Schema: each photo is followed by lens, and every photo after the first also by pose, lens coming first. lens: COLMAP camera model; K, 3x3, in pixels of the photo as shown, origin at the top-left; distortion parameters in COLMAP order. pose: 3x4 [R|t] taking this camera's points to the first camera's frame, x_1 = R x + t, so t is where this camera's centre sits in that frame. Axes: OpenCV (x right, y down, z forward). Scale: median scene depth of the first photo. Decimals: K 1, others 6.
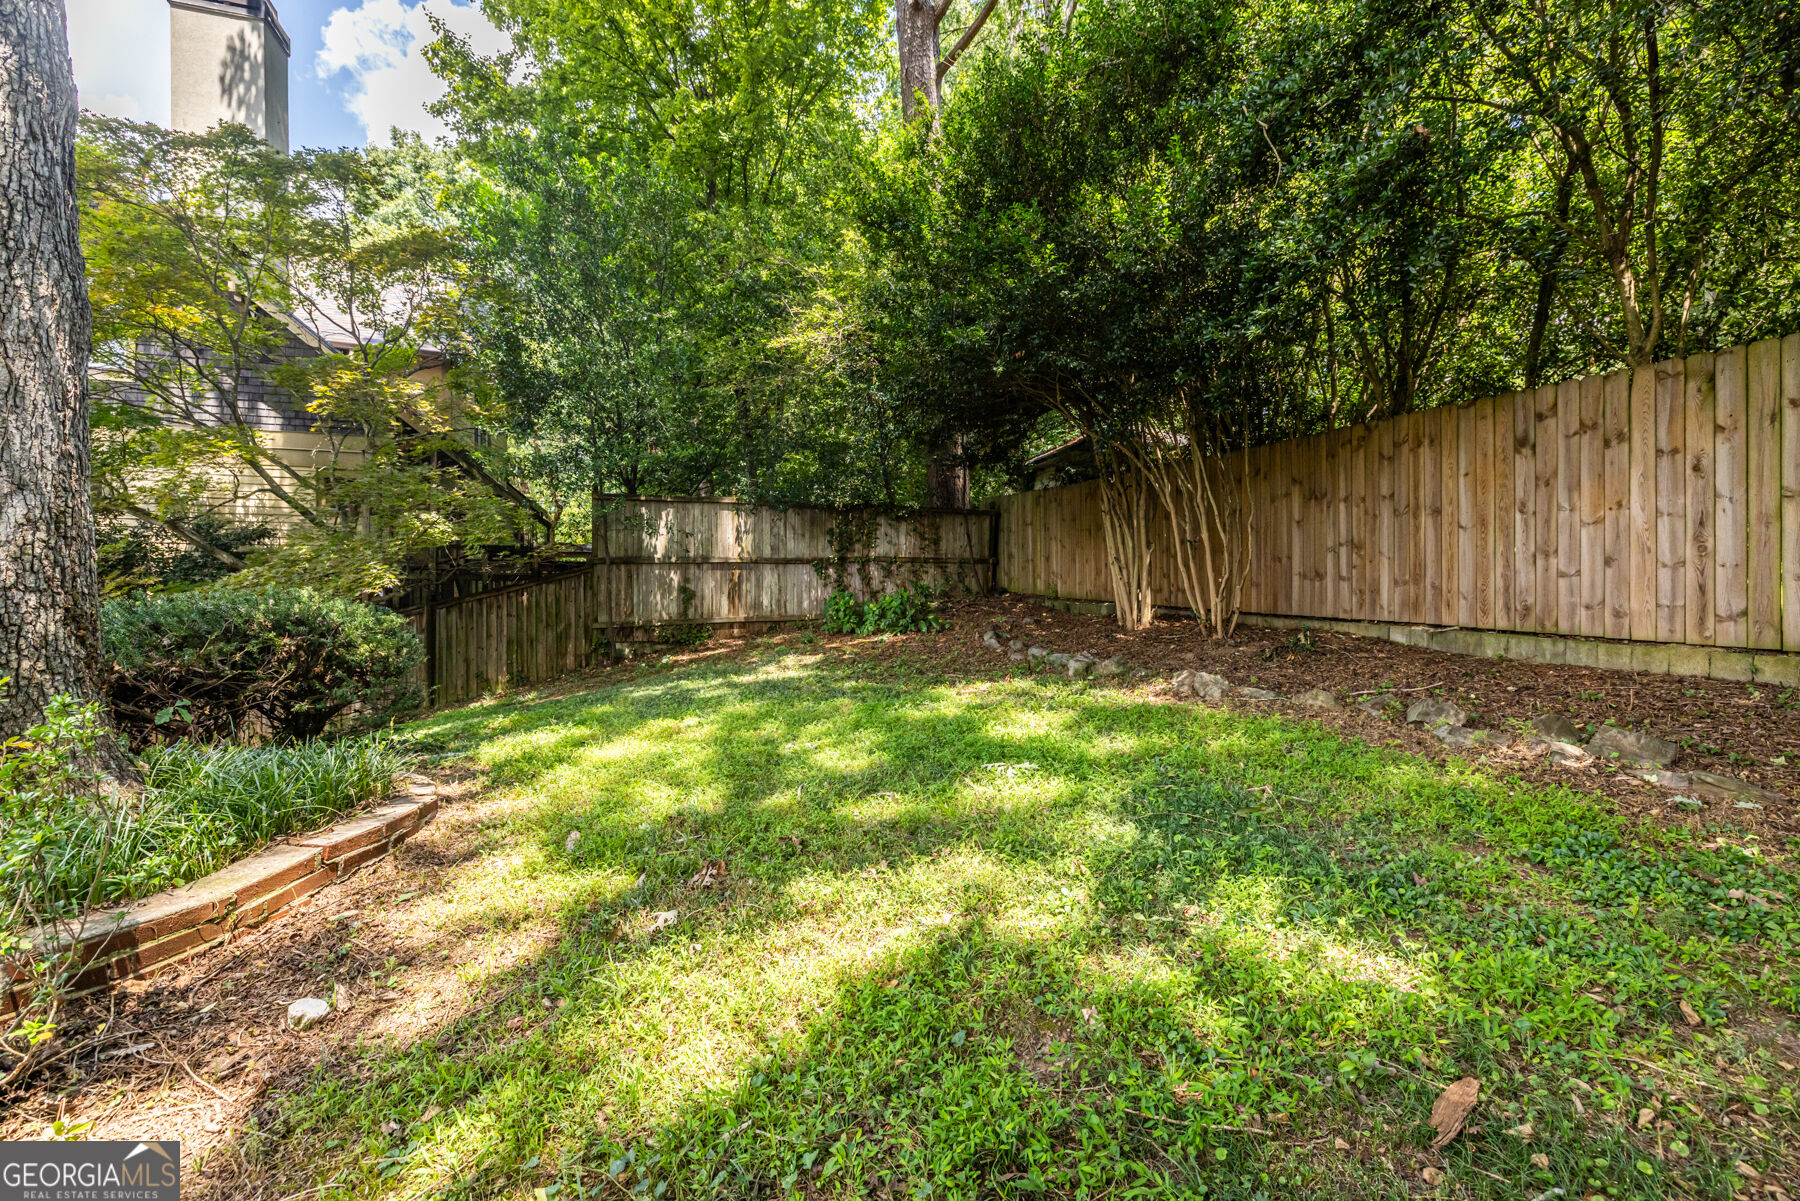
lens RADIAL K [[773.6, 0, 901.2], [0, 773.6, 598.7], [0, 0, 1]] dist [0.000963, -0.000024]
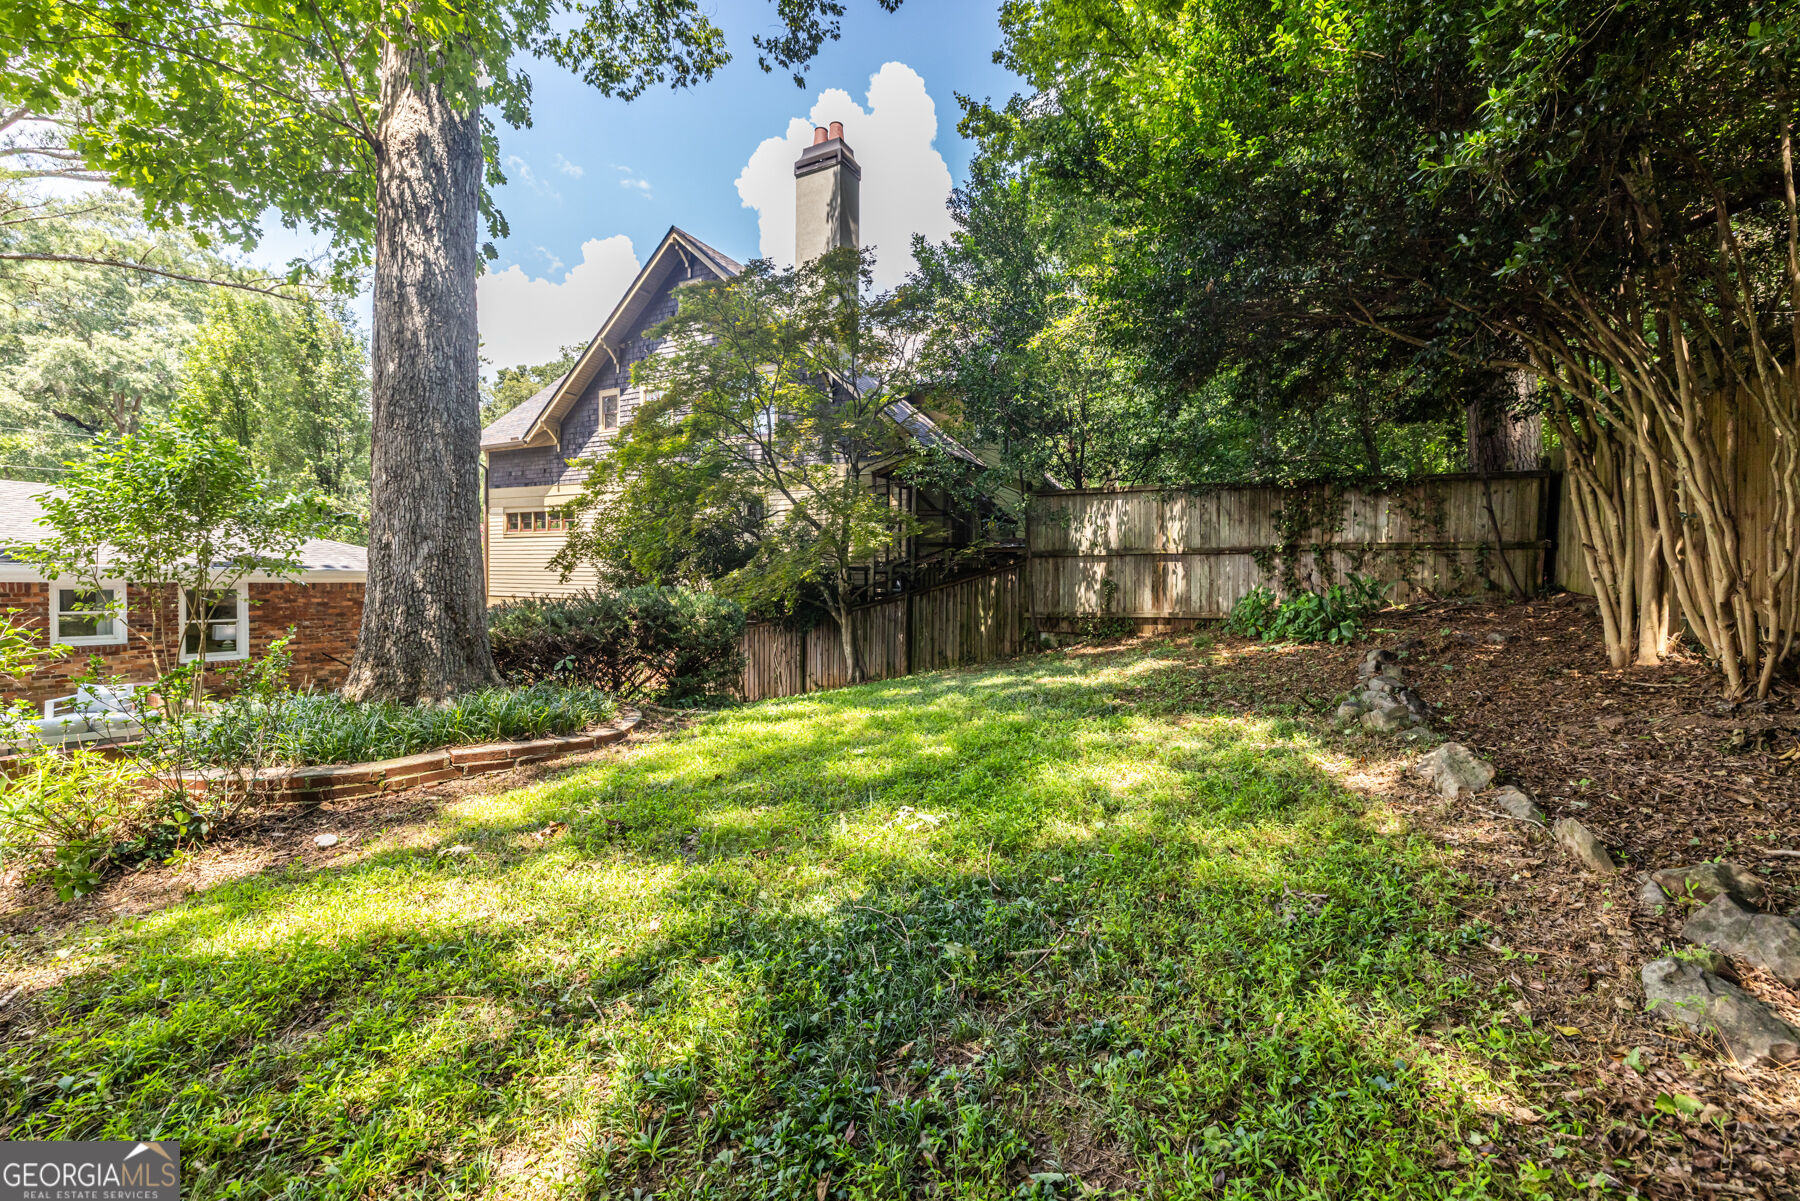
lens RADIAL K [[773.6, 0, 900.6], [0, 773.6, 590.9], [0, 0, 1]] dist [0.000963, -0.000024]
pose [[0.681266, 0.021582, -0.731718, 0.252429], [-0.011649, 0.999758, 0.018642, -0.015613], [0.731943, -0.004177, 0.681353, 0.135716]]
